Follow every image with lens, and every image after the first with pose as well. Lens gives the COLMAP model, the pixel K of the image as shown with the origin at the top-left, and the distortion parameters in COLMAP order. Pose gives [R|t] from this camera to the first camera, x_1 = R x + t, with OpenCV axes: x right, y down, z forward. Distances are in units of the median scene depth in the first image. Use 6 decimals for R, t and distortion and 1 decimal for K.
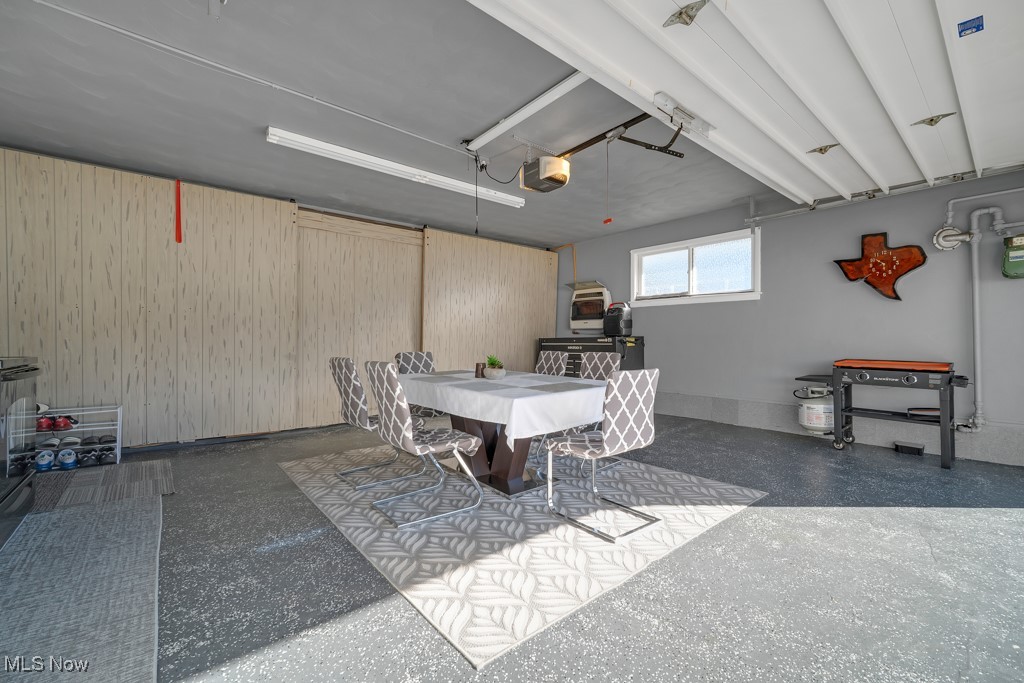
lens RADIAL K [[414.3, 0, 512.0], [0, 414.3, 341.5], [0, 0, 1]] dist [0.002191, 0.000161]
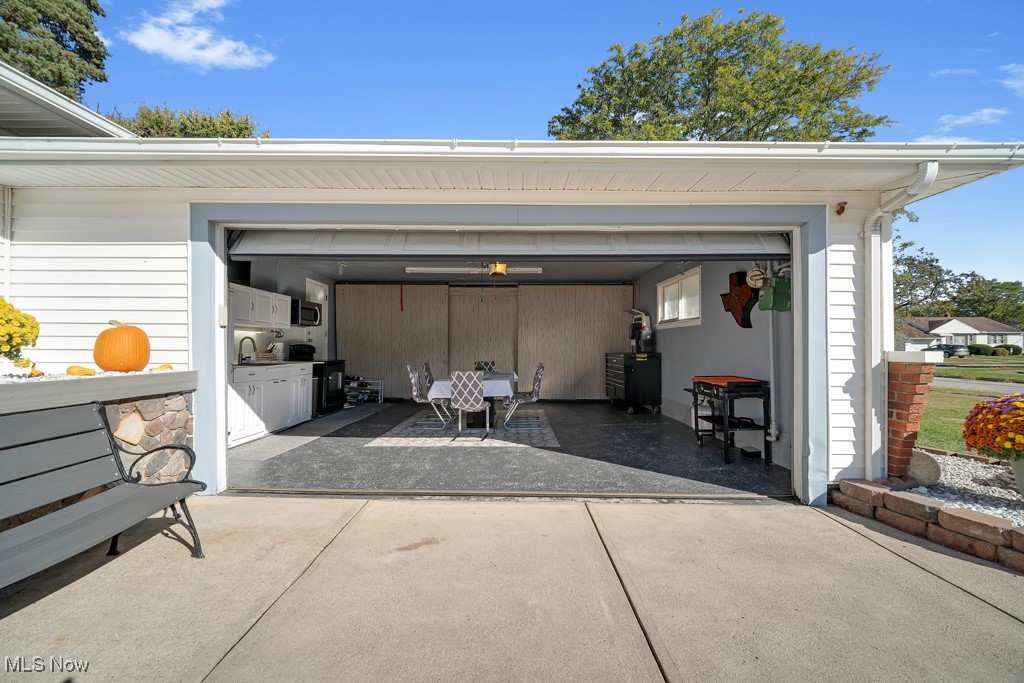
lens RADIAL K [[414.3, 0, 512.0], [0, 414.3, 341.5], [0, 0, 1]] dist [0.002191, 0.000161]
pose [[0.753325, -0.006810, -0.657613, 1.052802], [-0.006068, 0.999832, -0.017305, -0.030025], [0.657620, 0.017027, 0.753157, -0.296317]]
